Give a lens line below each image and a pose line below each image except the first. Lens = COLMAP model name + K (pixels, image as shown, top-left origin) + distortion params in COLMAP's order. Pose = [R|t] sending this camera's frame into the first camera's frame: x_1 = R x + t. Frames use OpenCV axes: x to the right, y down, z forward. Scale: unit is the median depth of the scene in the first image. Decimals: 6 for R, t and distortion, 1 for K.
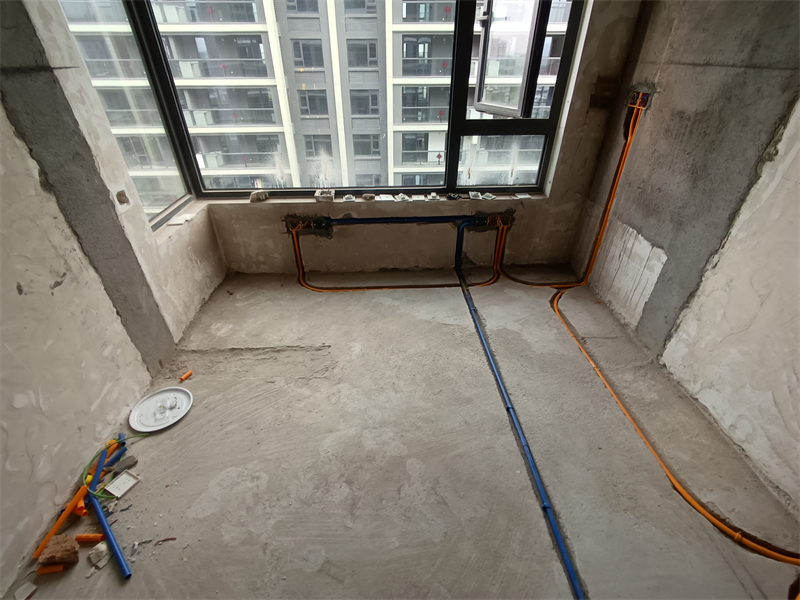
lens RADIAL K [[367.0, 0, 397.4], [0, 367.0, 303.3], [0, 0, 1]] dist [0.001326, -0.003015]
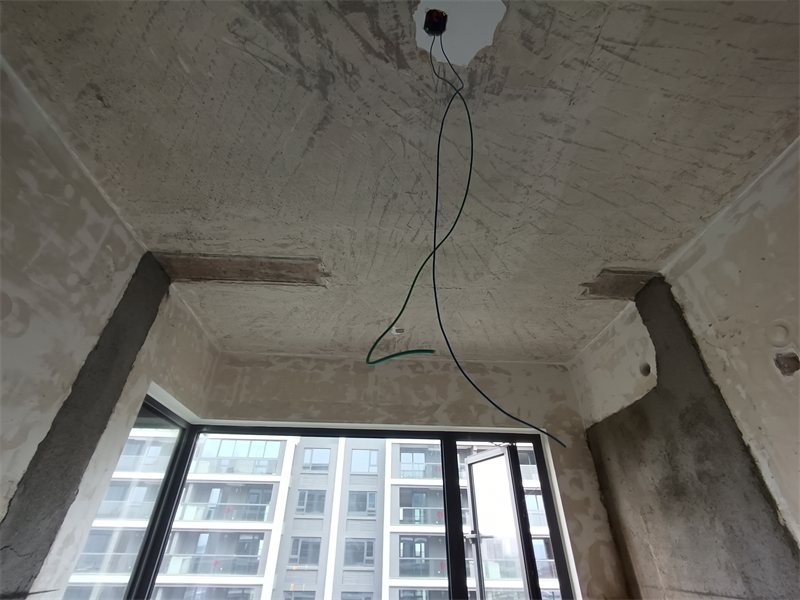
lens RADIAL K [[367.0, 0, 396.5], [0, 367.0, 303.4], [0, 0, 1]] dist [0.001326, -0.003015]
pose [[0.999861, 0.015711, -0.005505, 0.010264], [-0.010934, 0.370426, -0.928798, -0.026267], [-0.012553, 0.928729, 0.370547, -0.043950]]
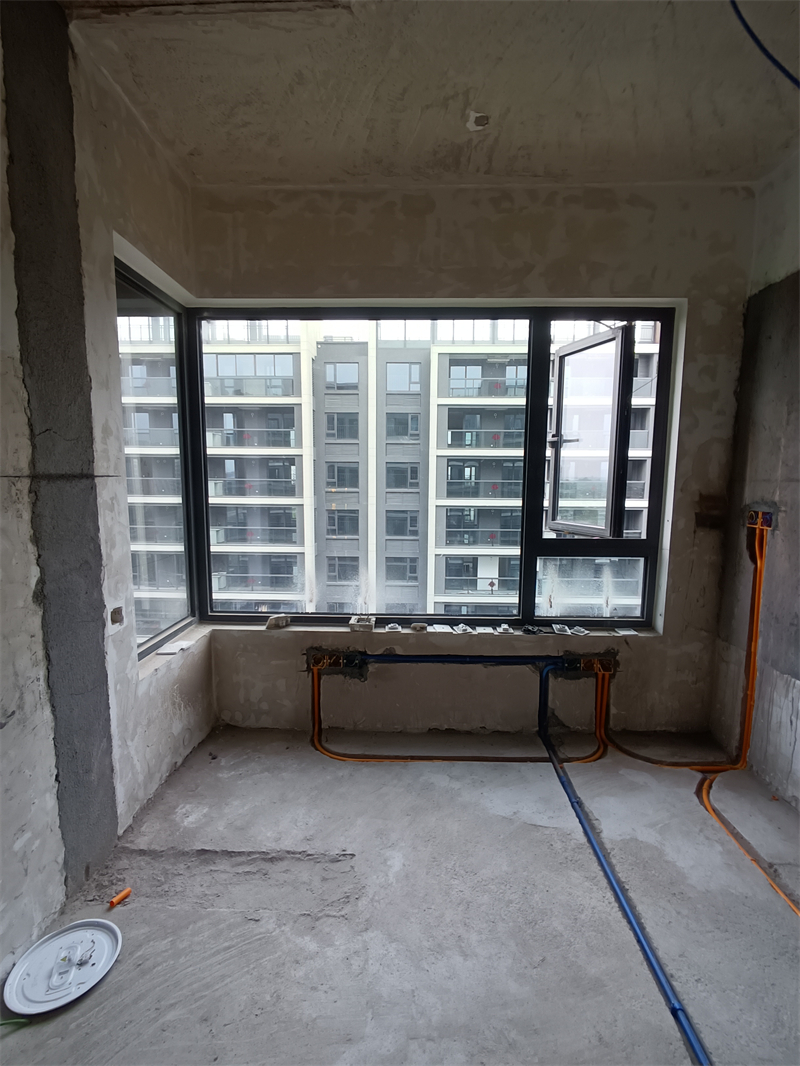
lens RADIAL K [[489.0, 0, 405.9], [0, 489.0, 538.1], [0, 0, 1]] dist [0.001326, -0.003015]
pose [[0.997649, 0.018092, -0.066101, -0.049964], [-0.046184, 0.890091, -0.453437, 0.009269], [0.050632, 0.455423, 0.888834, 0.016299]]
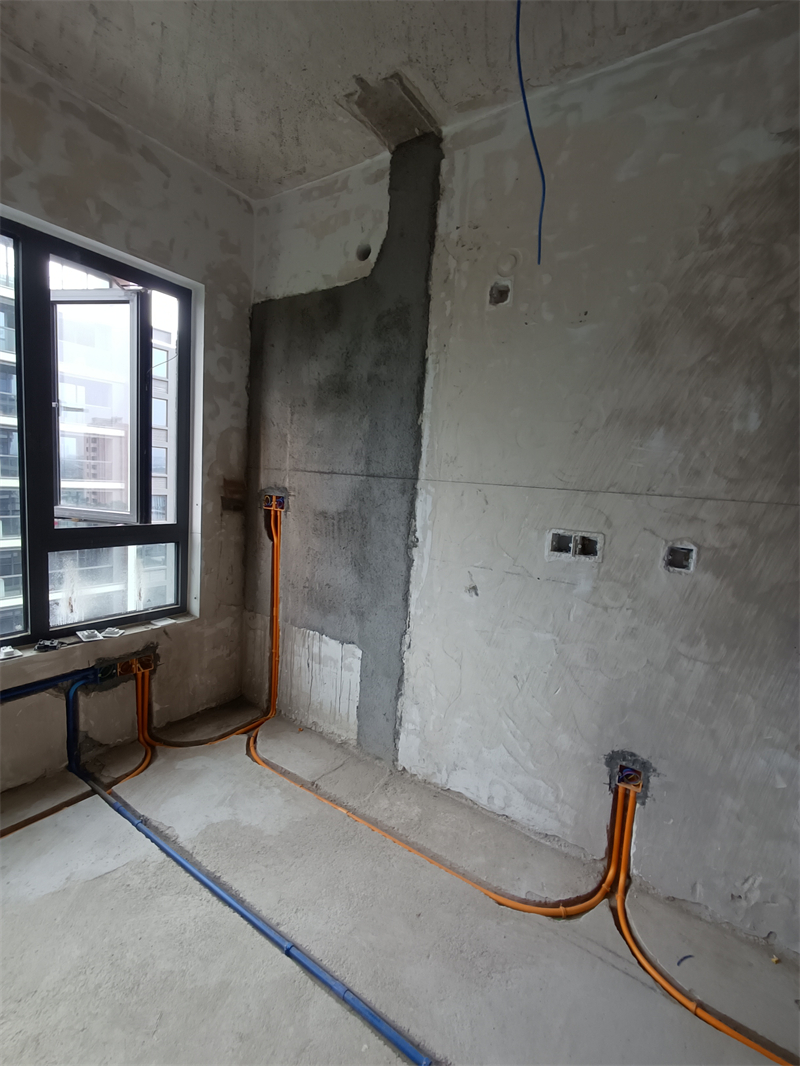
lens RADIAL K [[489.0, 0, 404.4], [0, 489.0, 539.0], [0, 0, 1]] dist [0.001326, -0.003015]
pose [[0.597521, -0.055328, 0.799942, -0.155558], [0.391436, 0.890798, -0.230773, -0.045465], [-0.699818, 0.451018, 0.553928, 0.103853]]
